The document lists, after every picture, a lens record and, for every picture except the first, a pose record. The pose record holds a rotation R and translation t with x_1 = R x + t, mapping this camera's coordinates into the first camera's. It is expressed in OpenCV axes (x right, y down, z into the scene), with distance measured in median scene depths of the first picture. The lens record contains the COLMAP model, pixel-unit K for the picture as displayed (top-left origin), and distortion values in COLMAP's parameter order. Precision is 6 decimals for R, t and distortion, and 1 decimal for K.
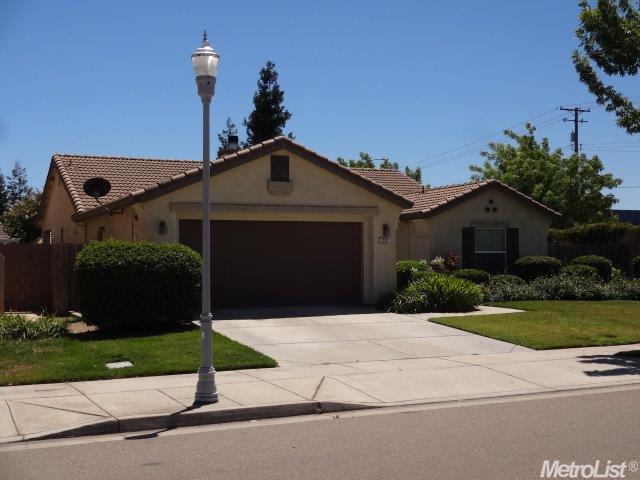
lens RADIAL K [[841.6, 0, 320.0], [0, 841.6, 240.0], [0, 0, 1]] dist [-0.014942, -0.007599]
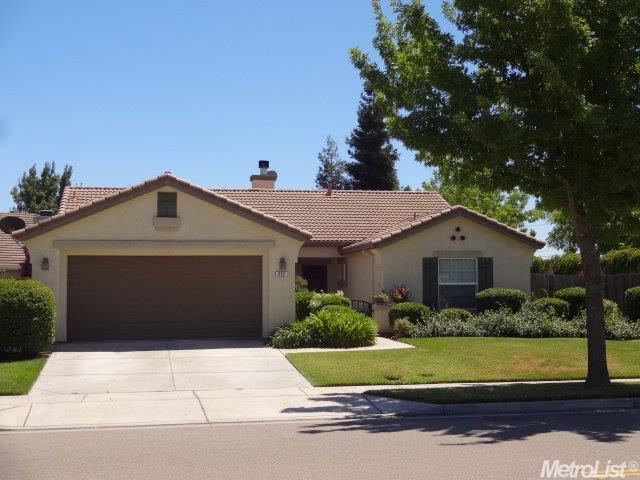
lens RADIAL K [[950.6, 0, 320.0], [0, 950.6, 240.0], [0, 0, 1]] dist [0.031865, 0.006173]
pose [[0.971490, -0.009841, -0.236878, 0.389701], [0.004788, 0.999749, -0.021897, -0.014883], [0.237034, 0.020138, 0.971293, -0.077269]]
